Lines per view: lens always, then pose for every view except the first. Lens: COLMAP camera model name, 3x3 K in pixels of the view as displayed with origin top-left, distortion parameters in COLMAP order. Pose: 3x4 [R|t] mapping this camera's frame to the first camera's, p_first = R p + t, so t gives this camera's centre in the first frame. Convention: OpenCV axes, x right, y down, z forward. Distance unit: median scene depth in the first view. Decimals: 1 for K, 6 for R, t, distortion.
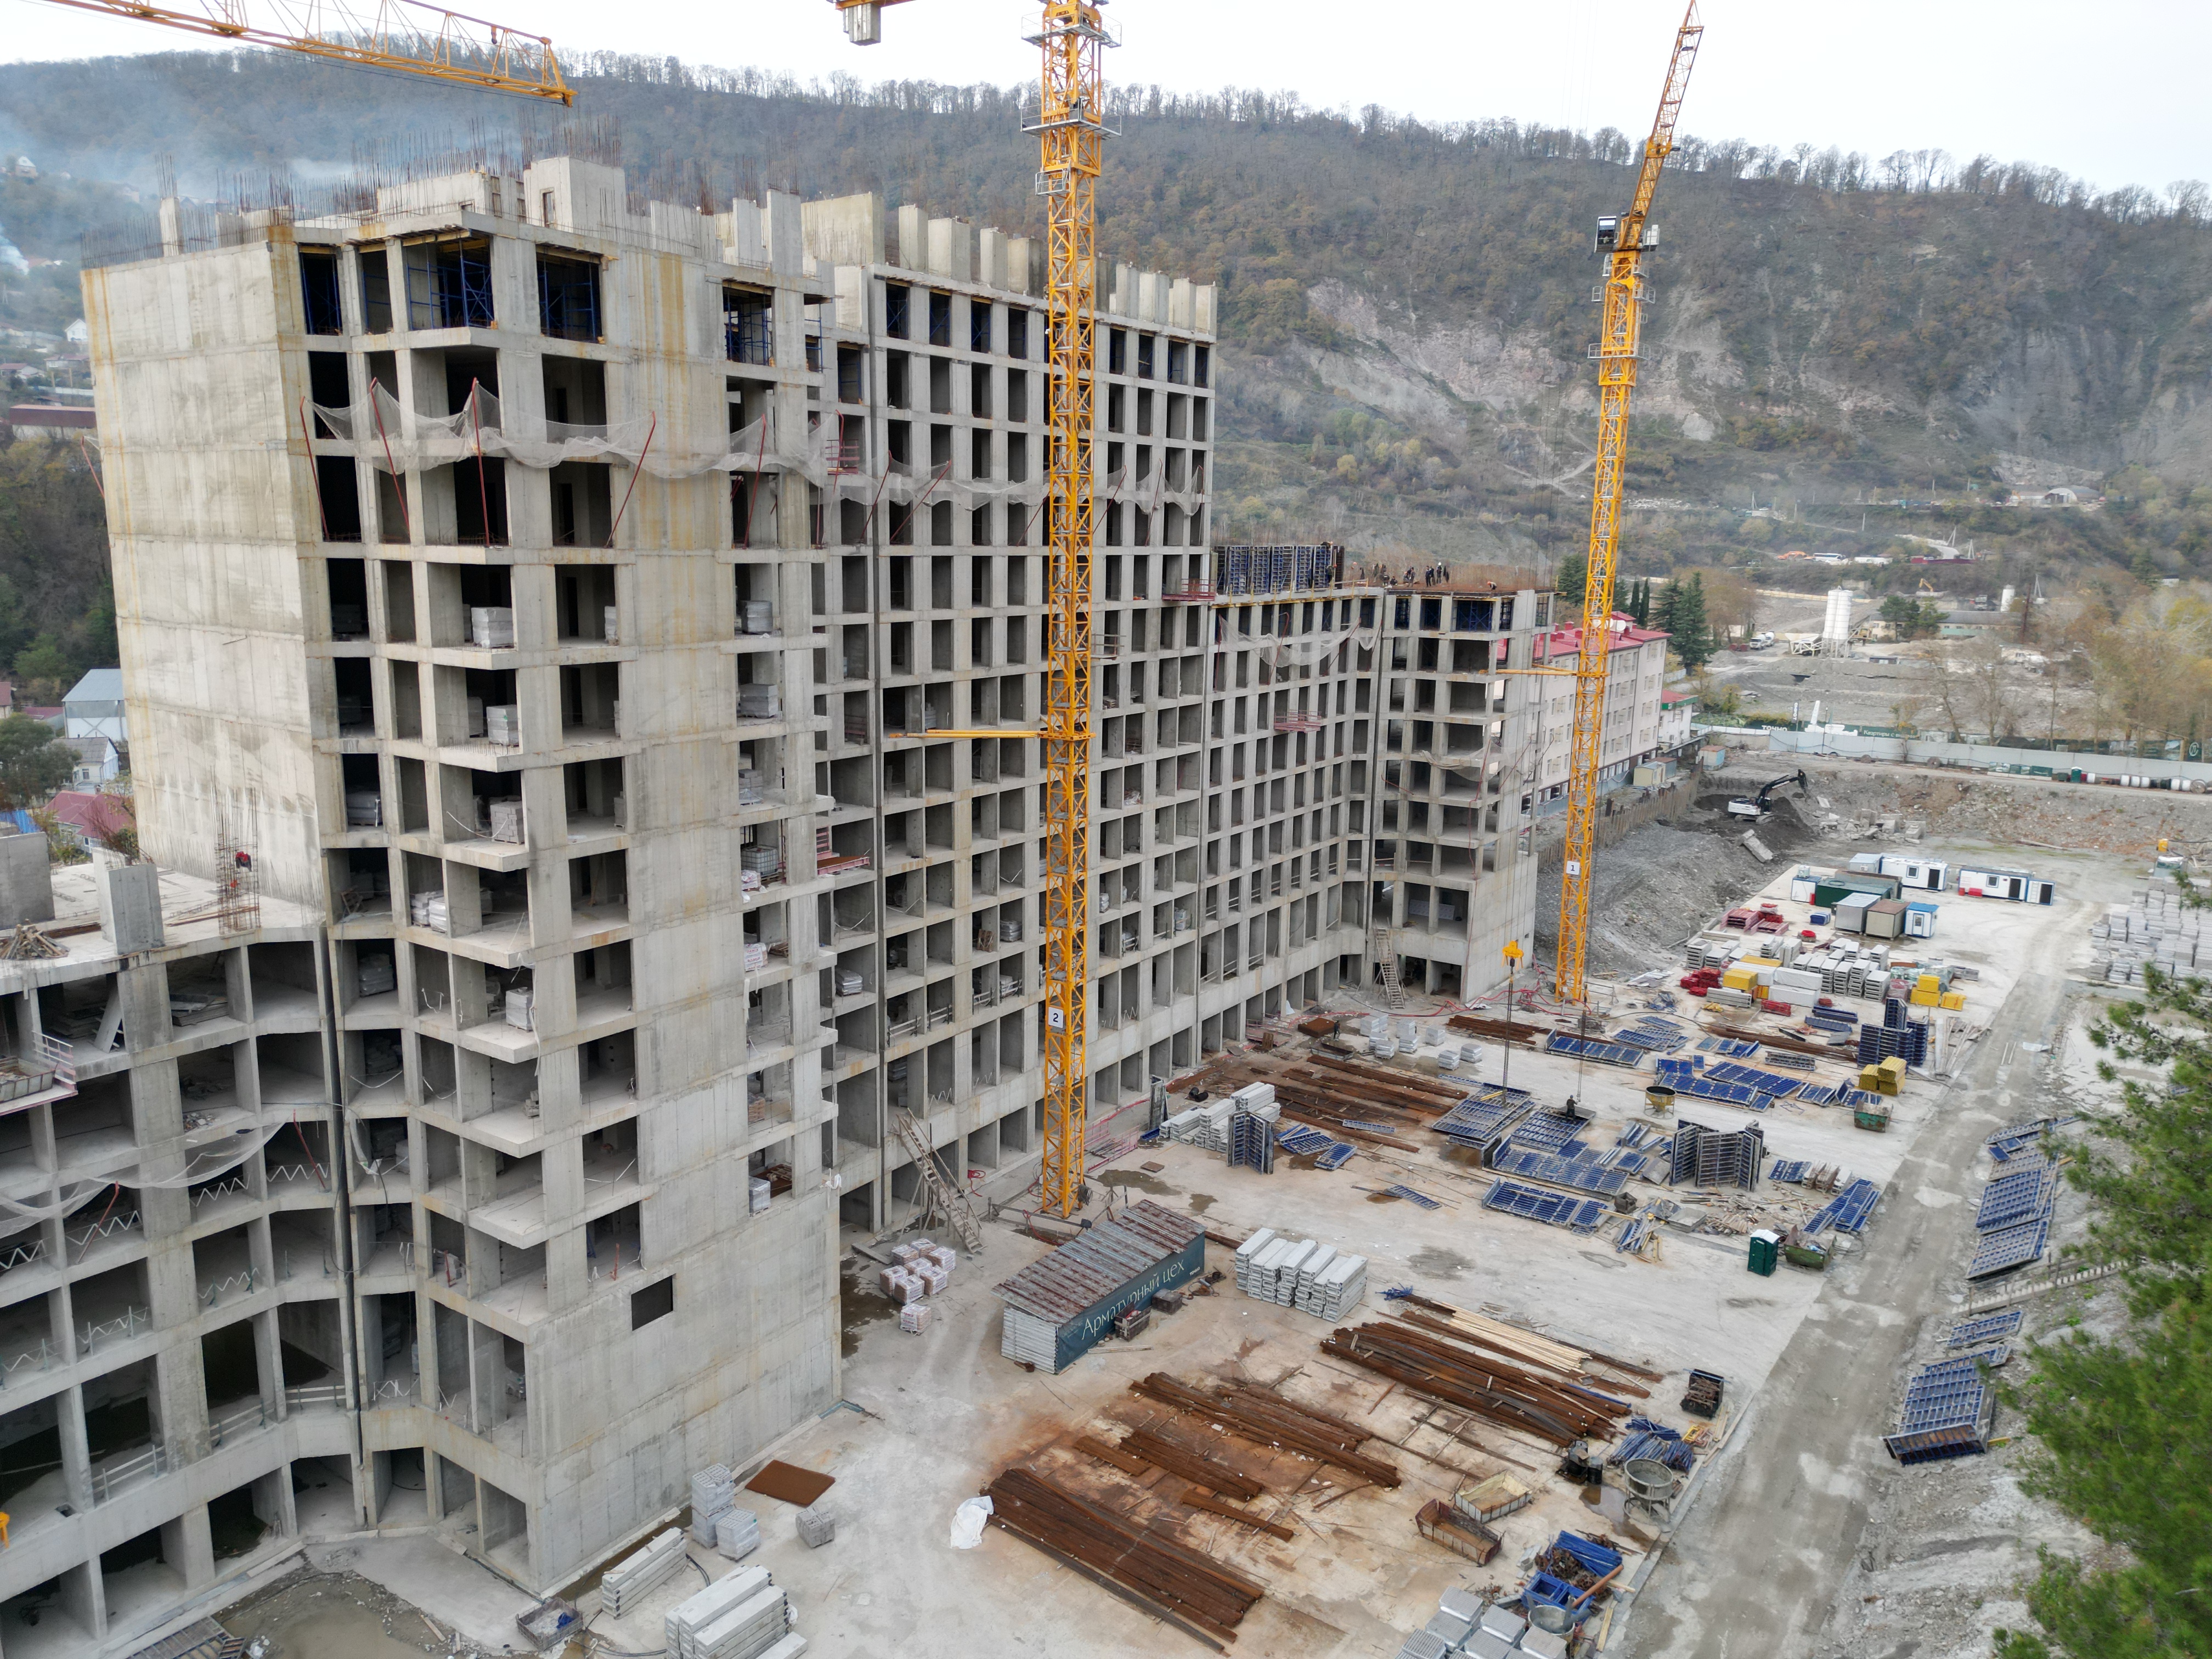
lens RADIAL K [[1559.7, 0, 1102.1], [0, 1559.7, 817.7], [0, 0, 1]] dist [0.073685, -0.061599]
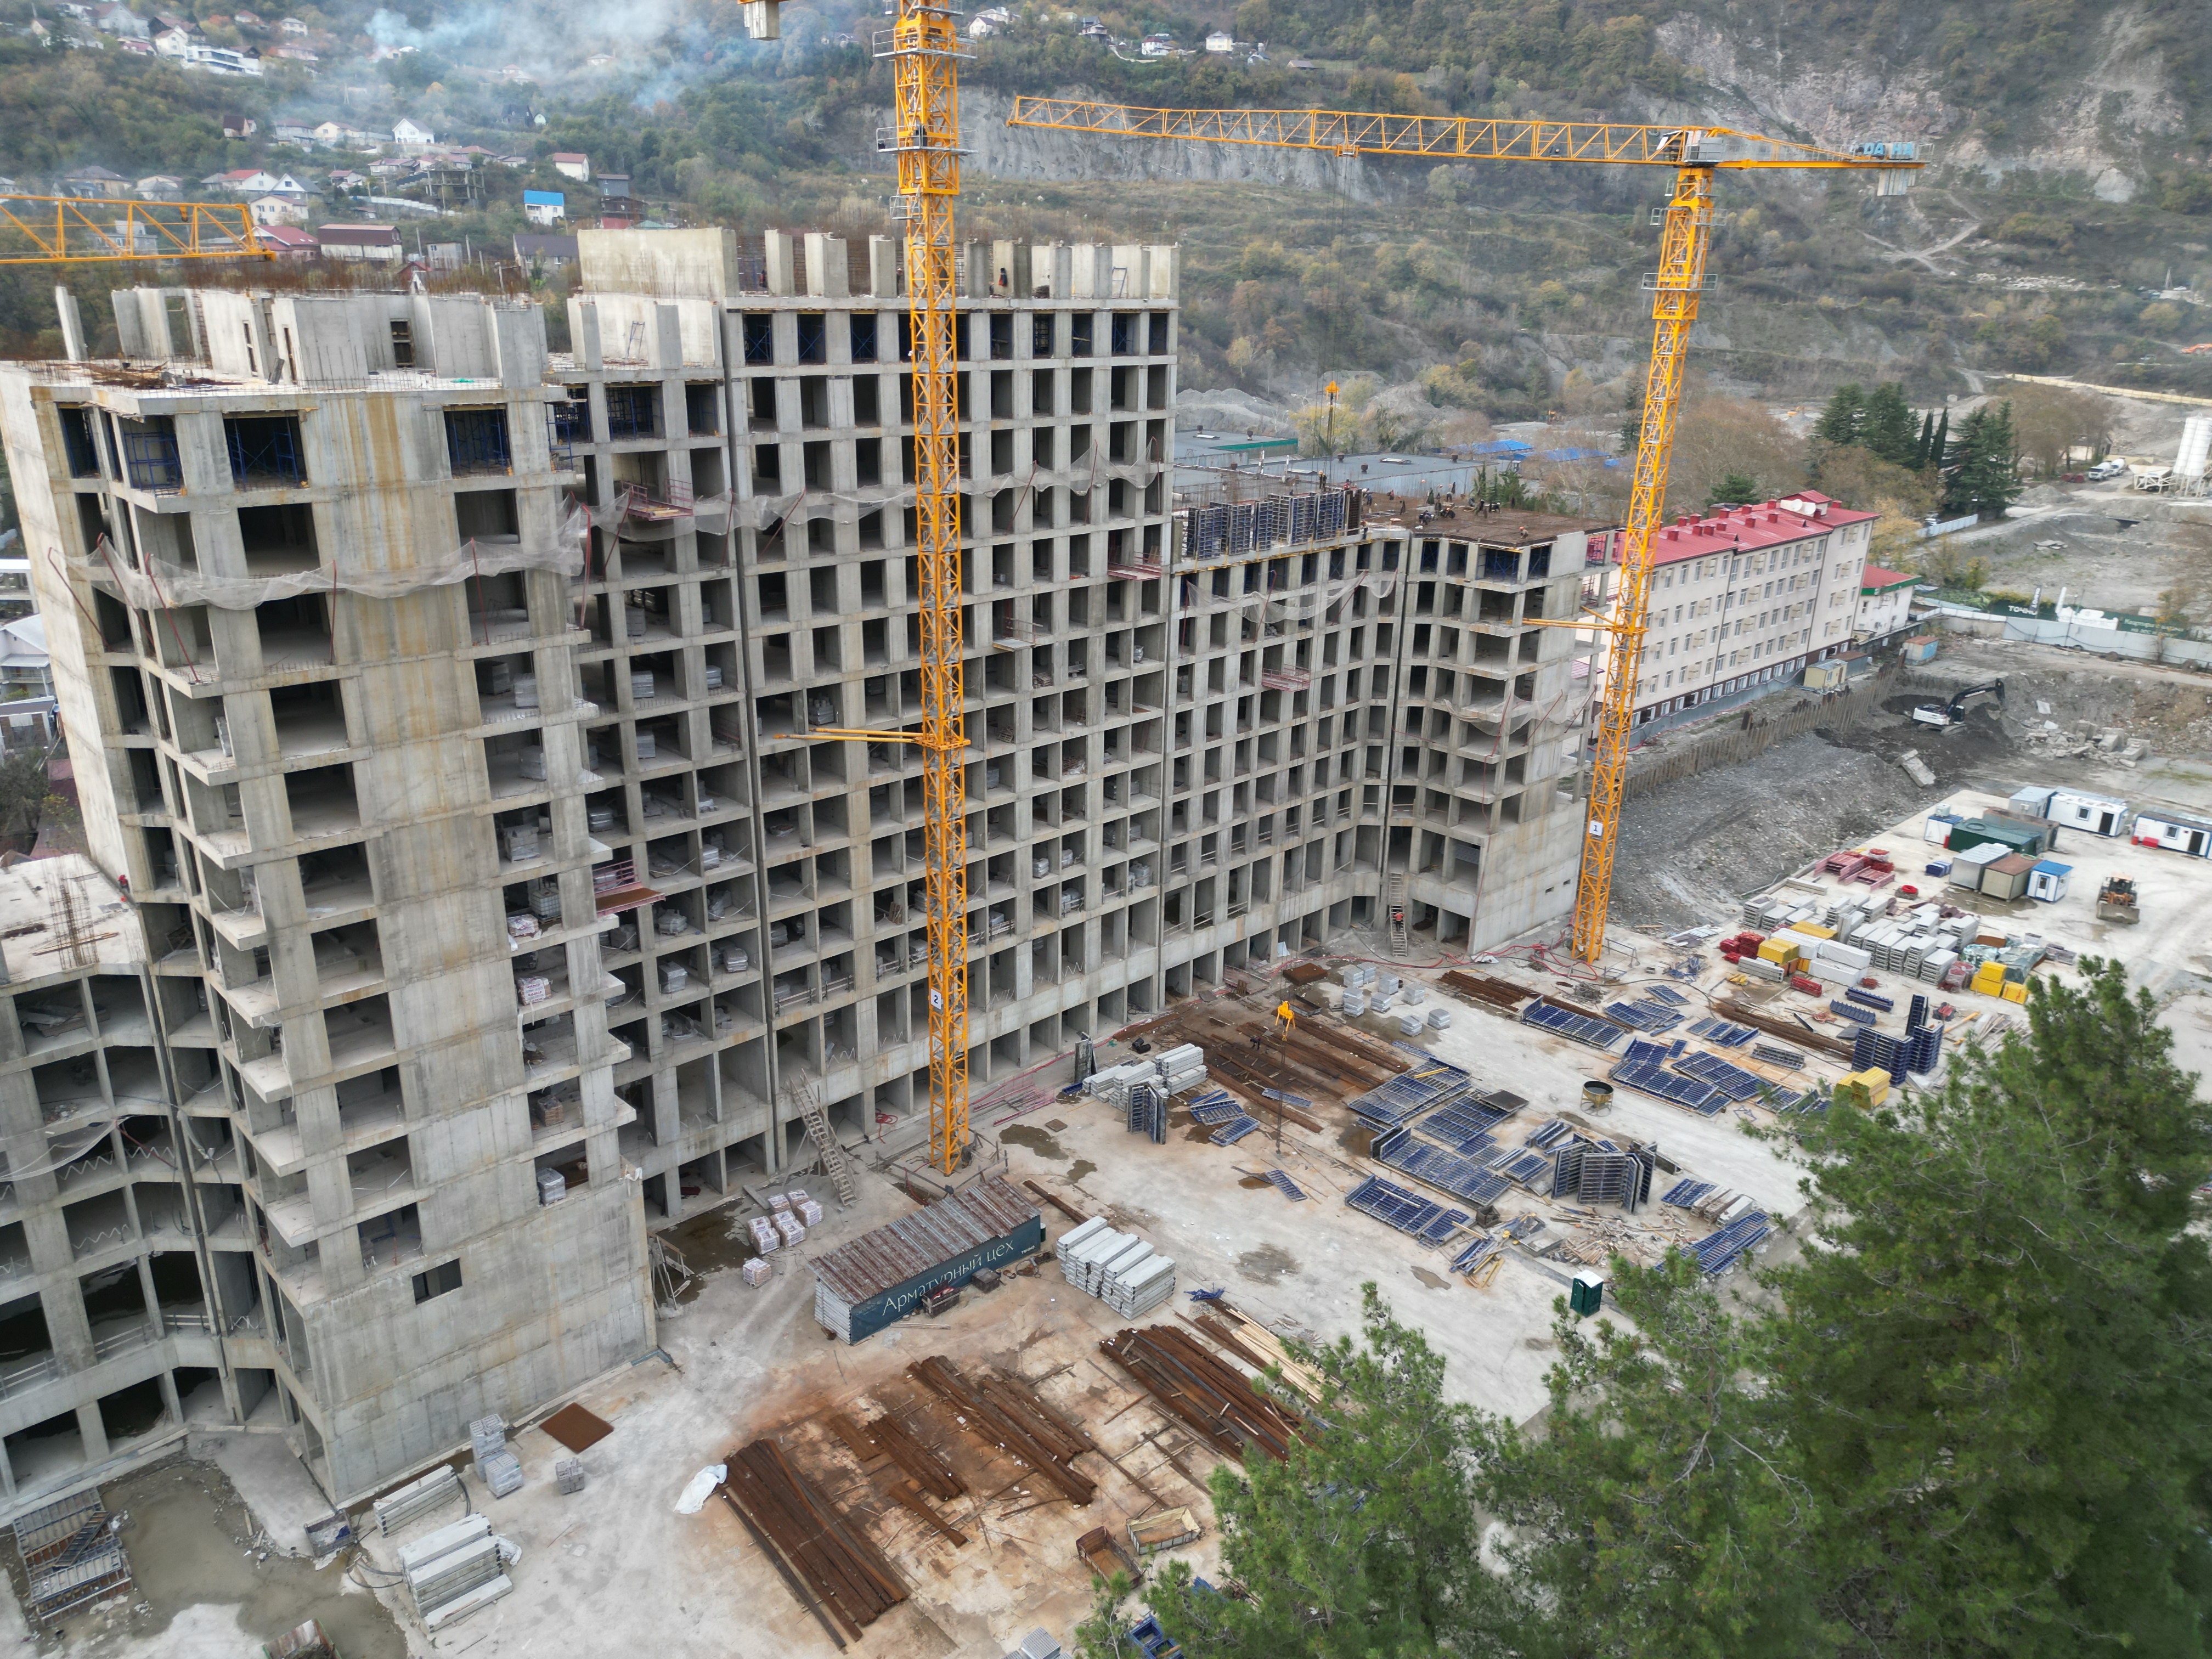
lens RADIAL K [[1559.7, 0, 1092.7], [0, 1559.7, 822.6], [0, 0, 1]] dist [0.073685, -0.061599]
pose [[0.978504, 0.066824, -0.195101, 0.270550], [-0.037565, 0.987974, 0.149985, -0.152523], [0.202777, -0.139432, 0.969247, 0.001973]]
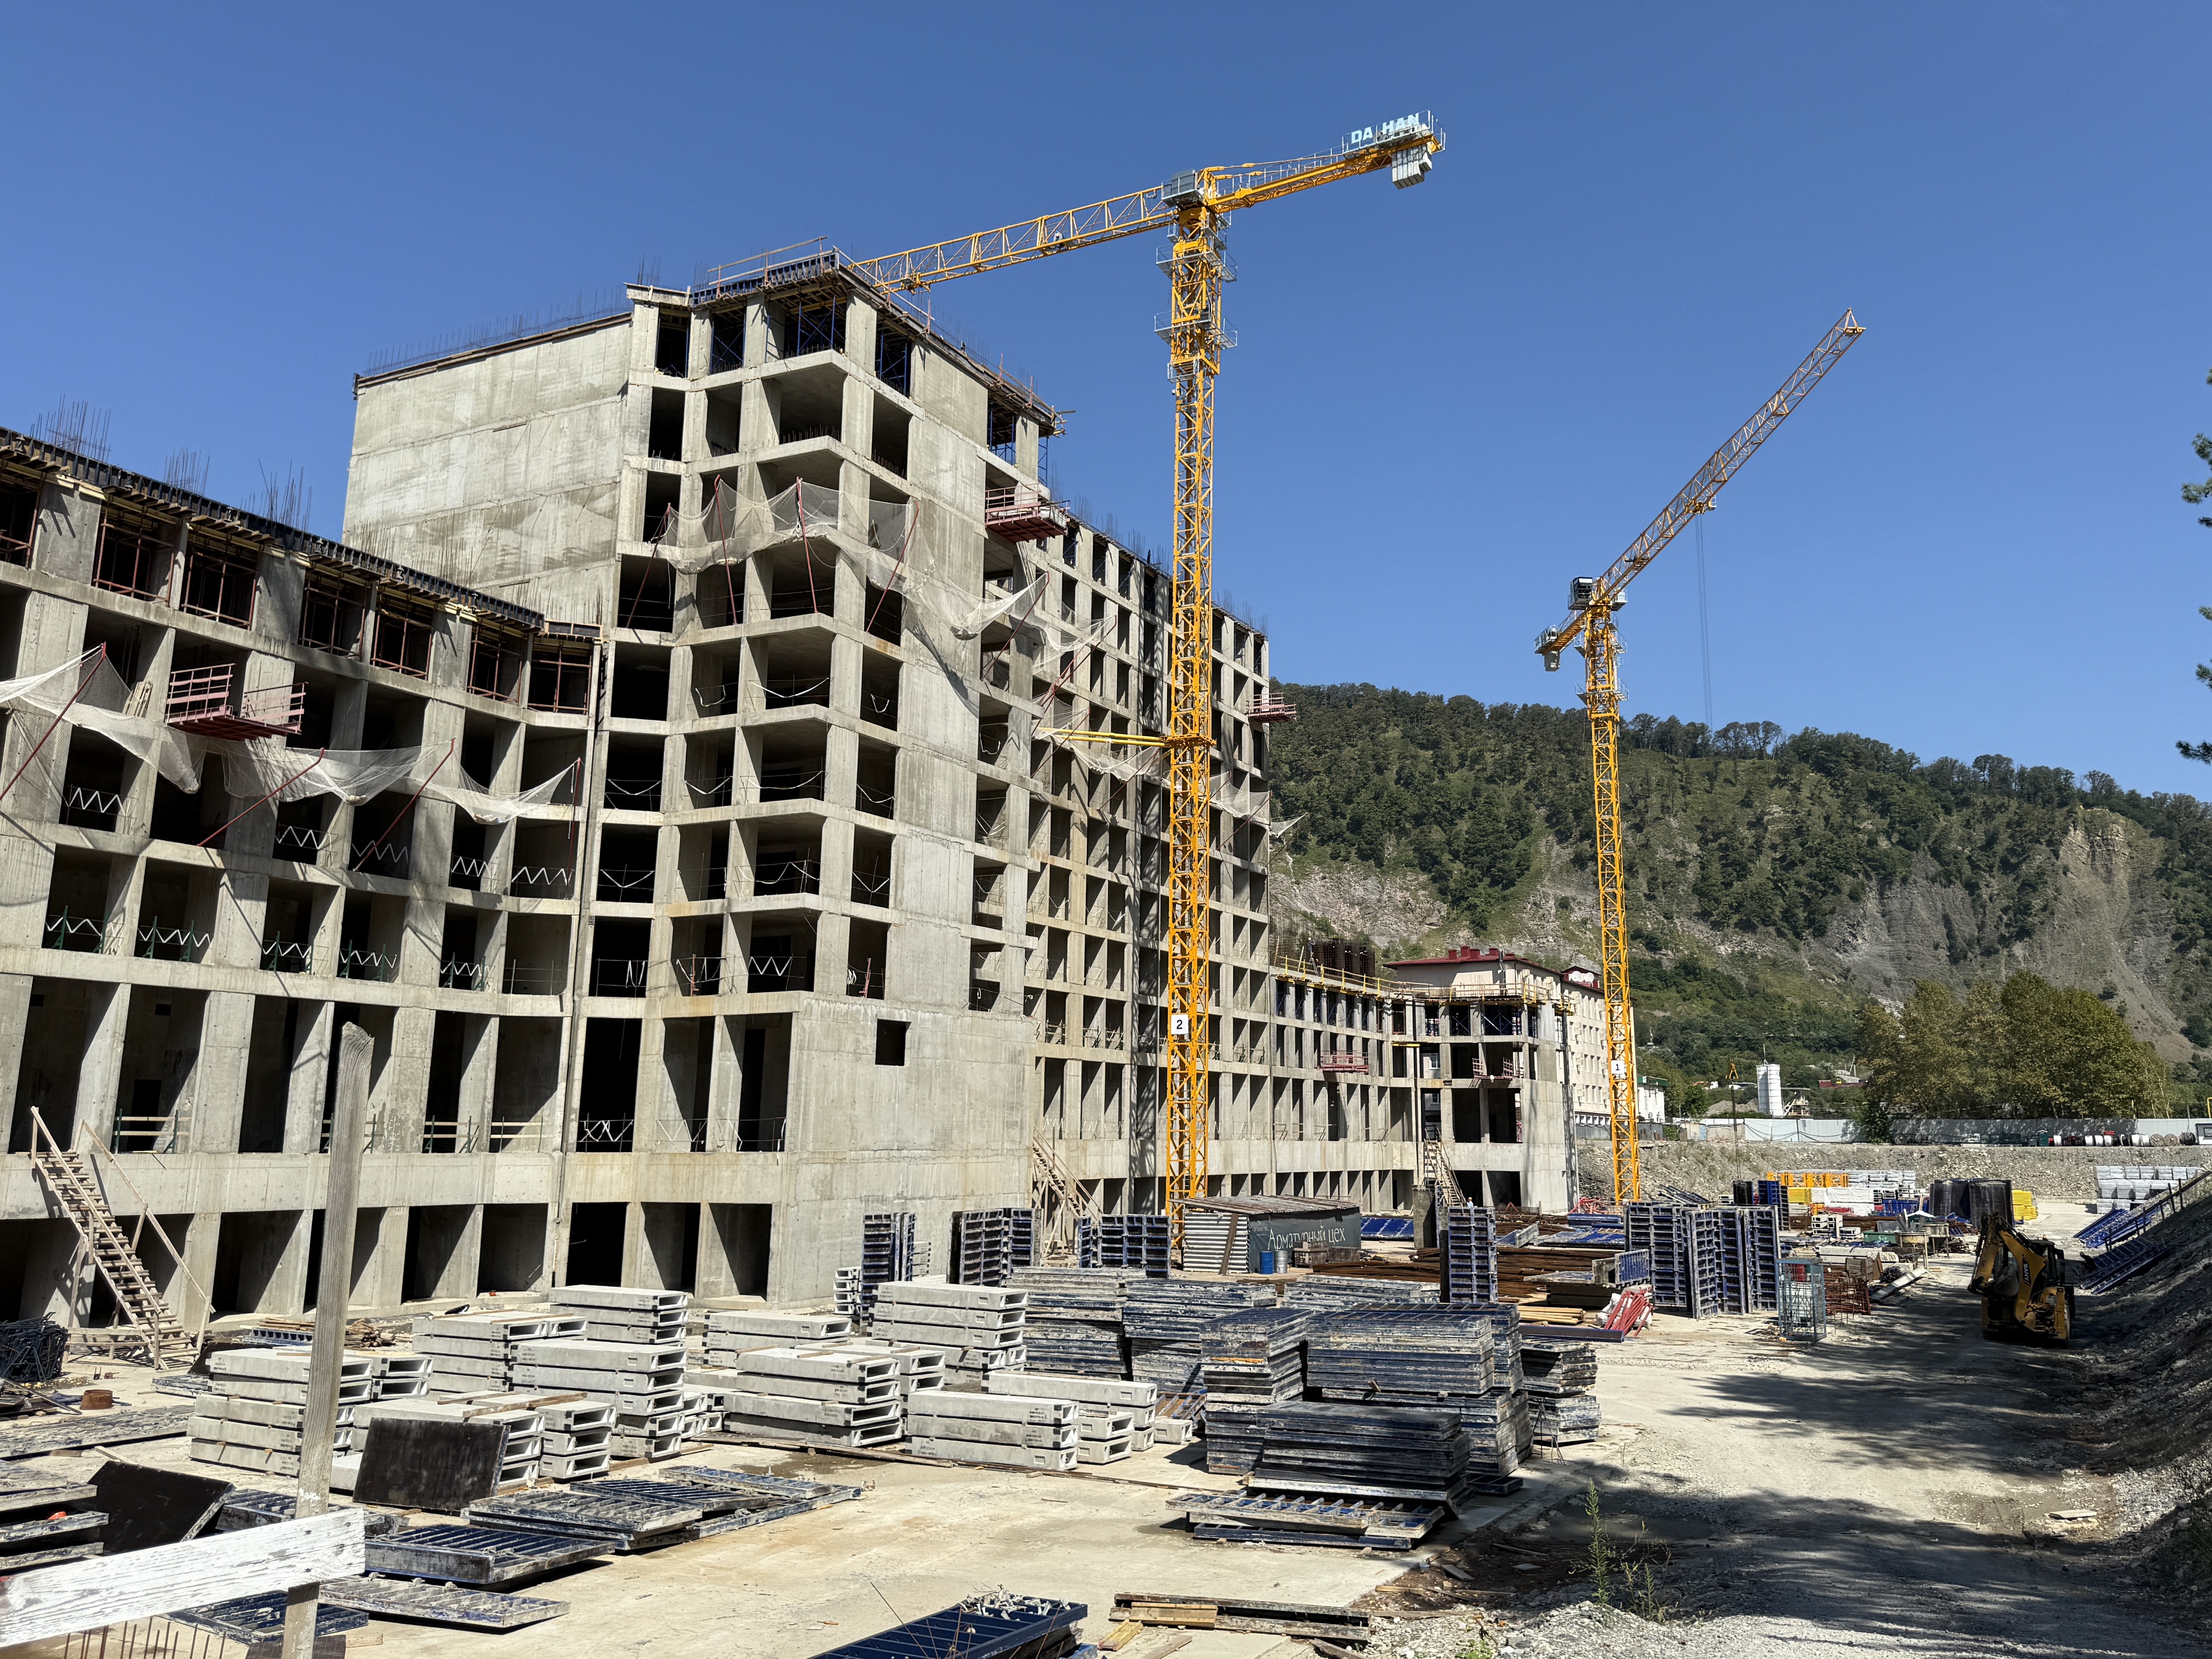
lens RADIAL K [[1767.8, 0, 1246.1], [0, 1767.8, 761.2], [0, 0, 1]] dist [0.095461, -0.016002]
pose [[0.984969, 0.021685, 0.171367, -0.177018], [0.045239, 0.925076, -0.377077, 0.383961], [-0.166705, 0.379162, 0.910190, -0.061398]]
